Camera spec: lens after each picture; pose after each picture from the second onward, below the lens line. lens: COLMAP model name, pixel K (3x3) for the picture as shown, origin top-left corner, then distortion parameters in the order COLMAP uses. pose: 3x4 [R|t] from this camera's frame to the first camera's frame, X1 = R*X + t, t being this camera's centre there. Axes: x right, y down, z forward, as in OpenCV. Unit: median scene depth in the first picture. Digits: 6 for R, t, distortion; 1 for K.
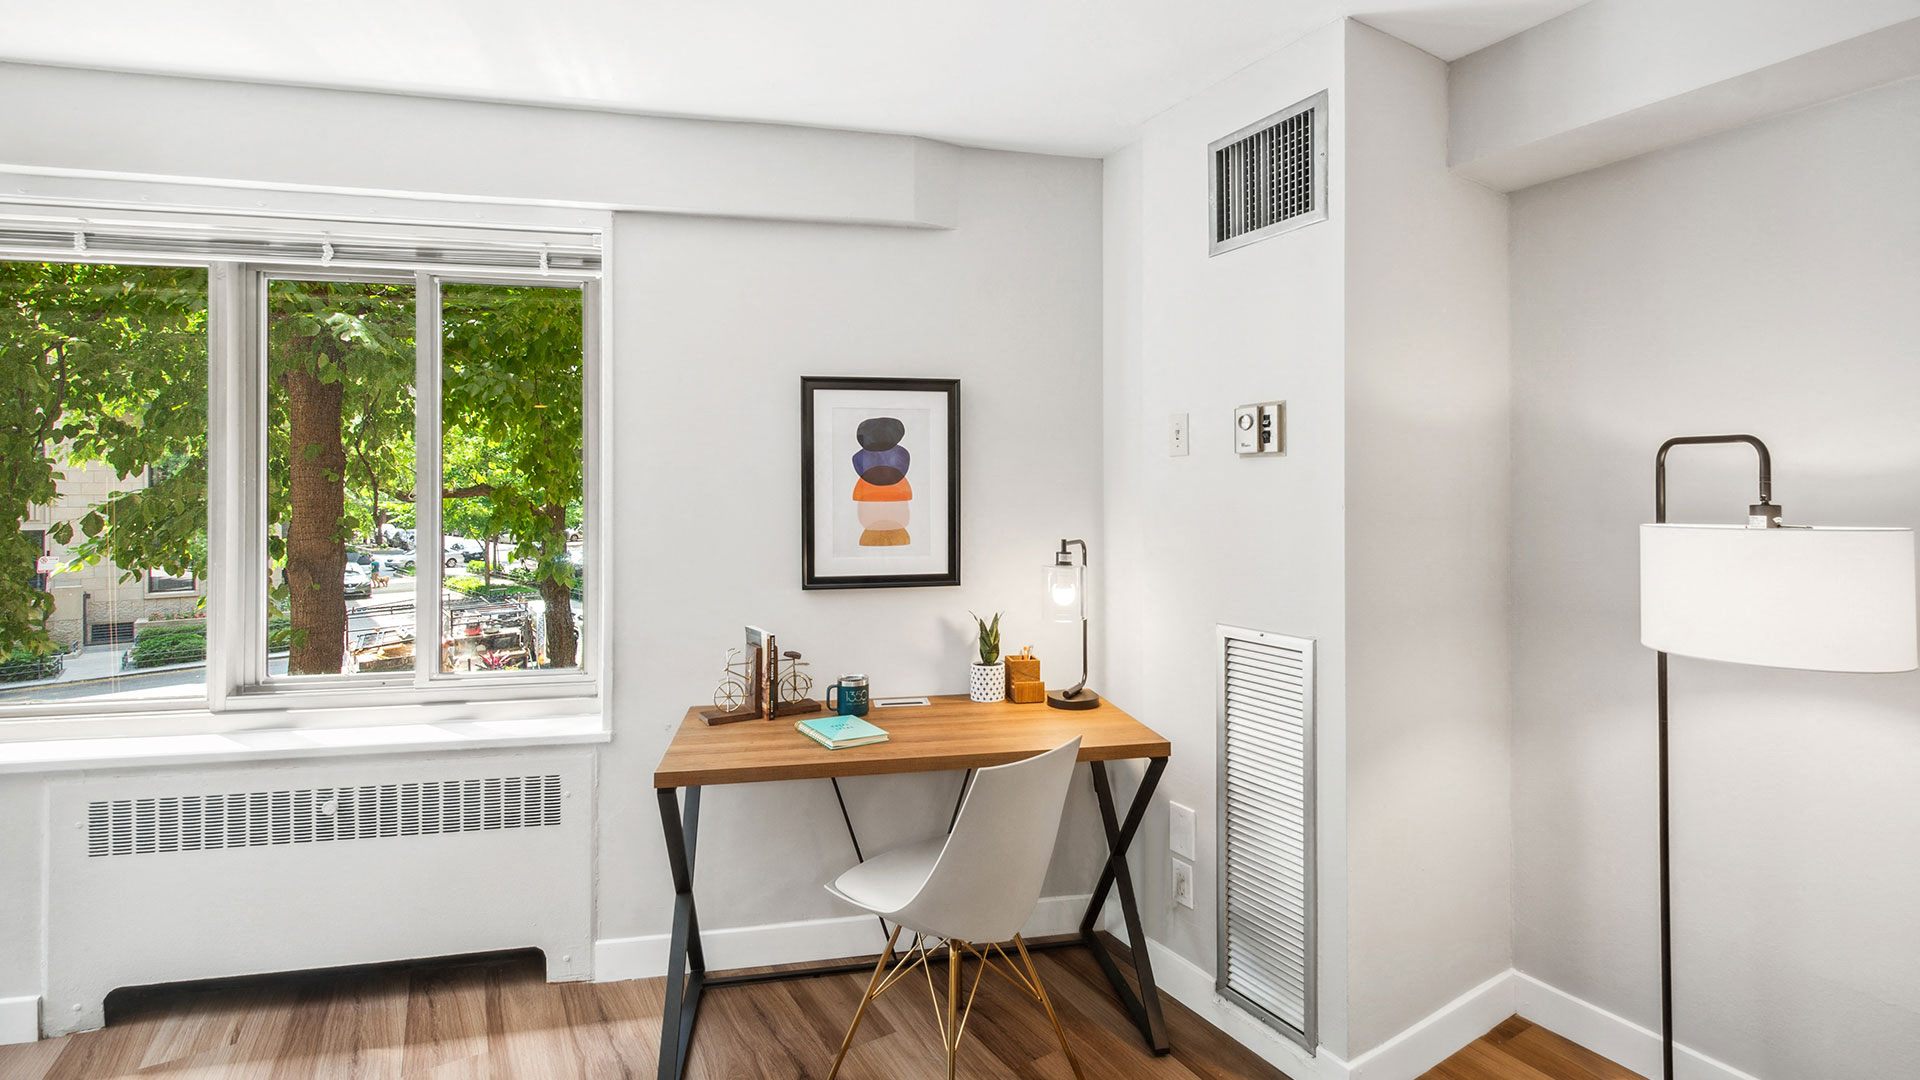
lens RADIAL K [[843.8, 0, 958.4], [0, 843.8, 488.3], [0, 0, 1]] dist [0.001427, 0.000019]
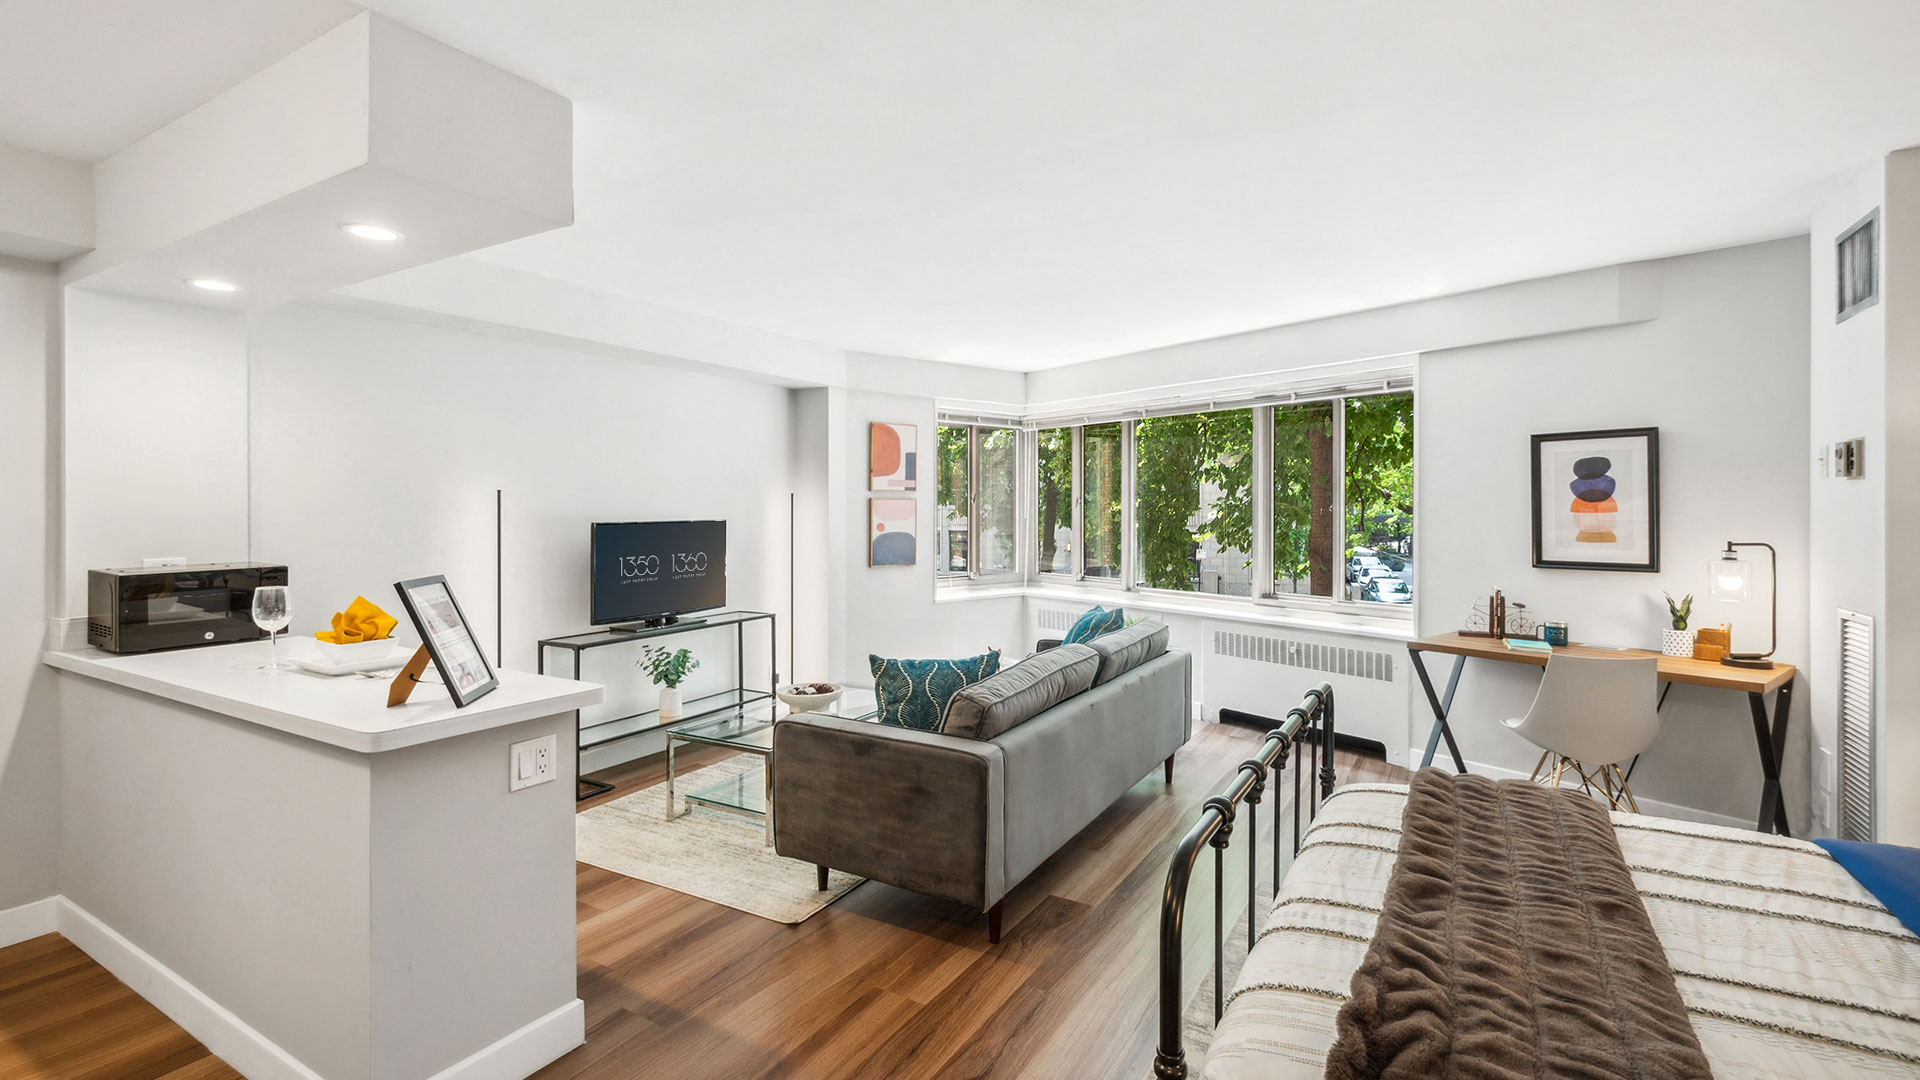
lens RADIAL K [[862.9, 0, 971.3], [0, 862.9, 516.0], [0, 0, 1]] dist [-0.000396, 0.000049]
pose [[0.470079, 0.007541, -0.882592, 0.763904], [0.005016, 0.999925, 0.011215, -0.001842], [0.882610, -0.009699, 0.470006, -0.718362]]
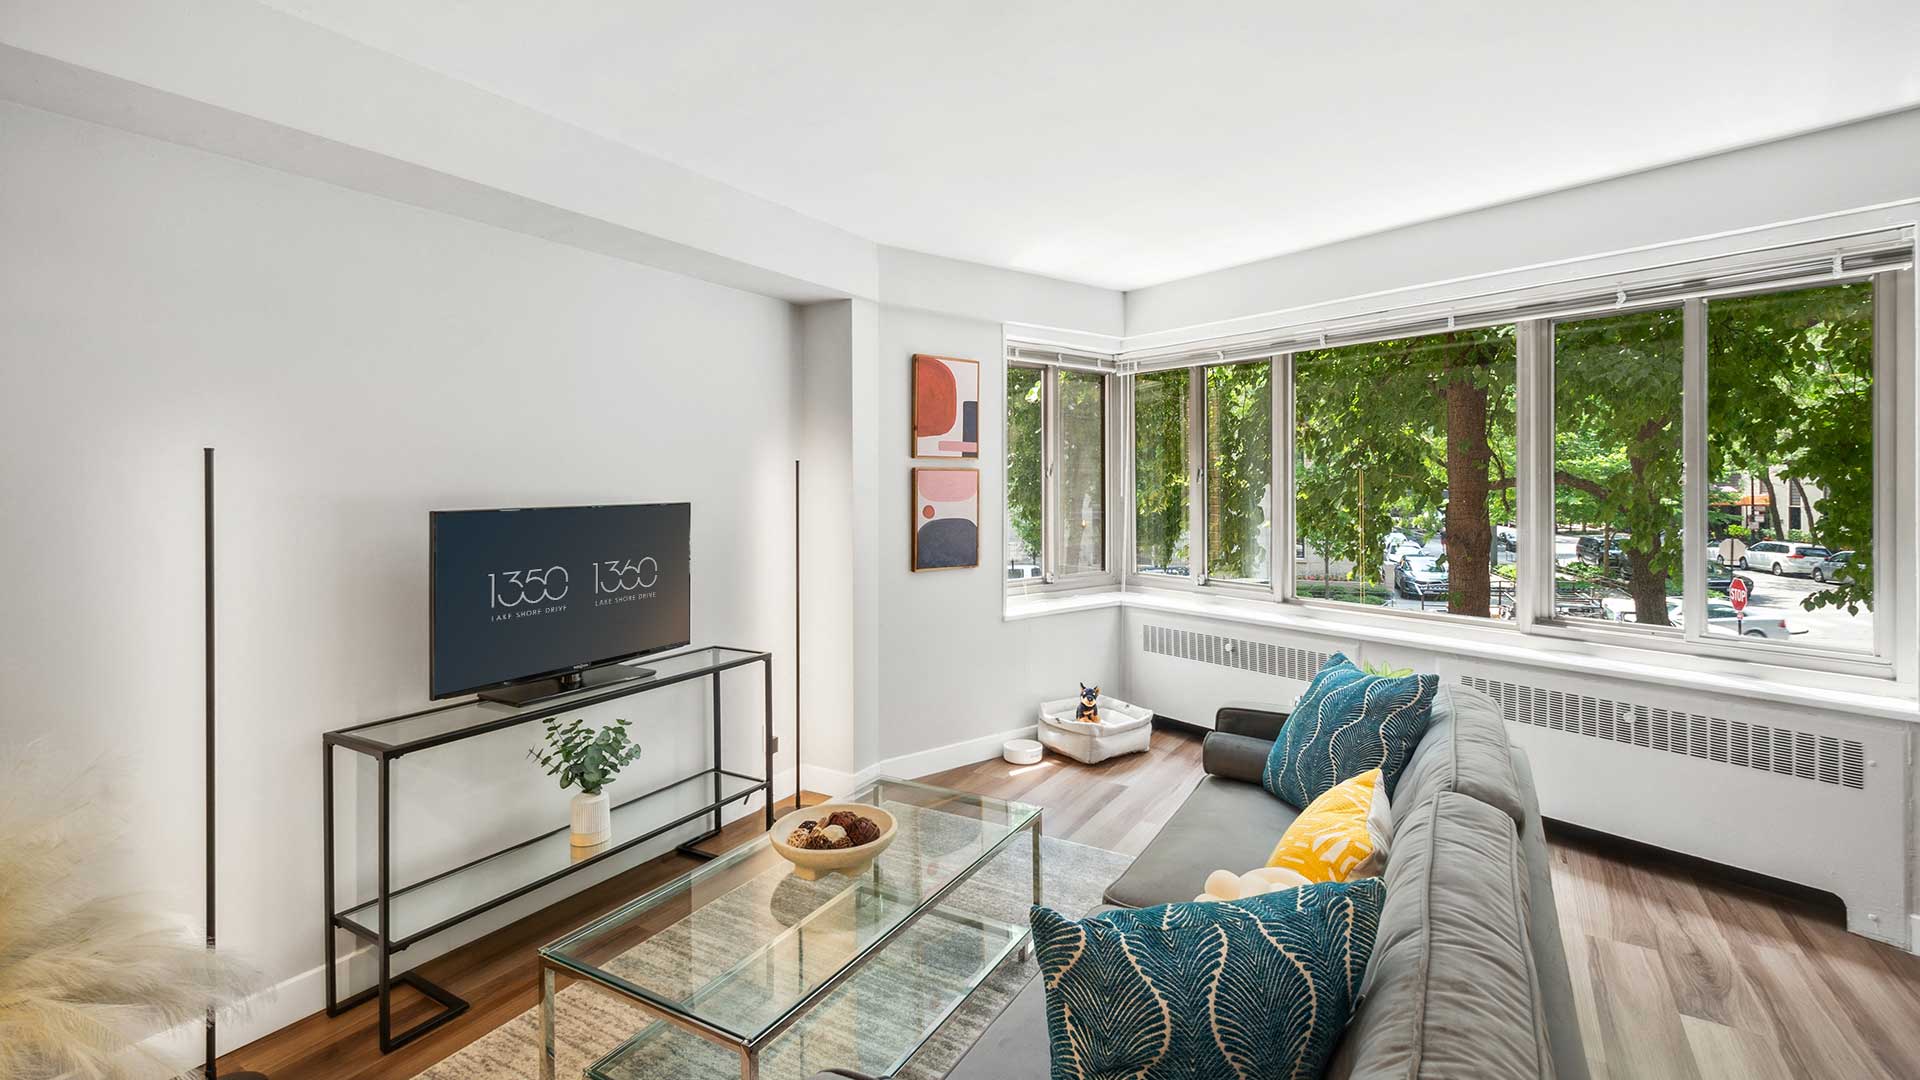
lens RADIAL K [[843.8, 0, 958.4], [0, 843.8, 488.3], [0, 0, 1]] dist [0.001427, 0.000019]
pose [[0.459034, 0.003156, -0.888413, -0.046669], [0.007844, 0.999940, 0.007605, -0.000253], [0.888384, -0.010460, 0.458982, -0.487230]]
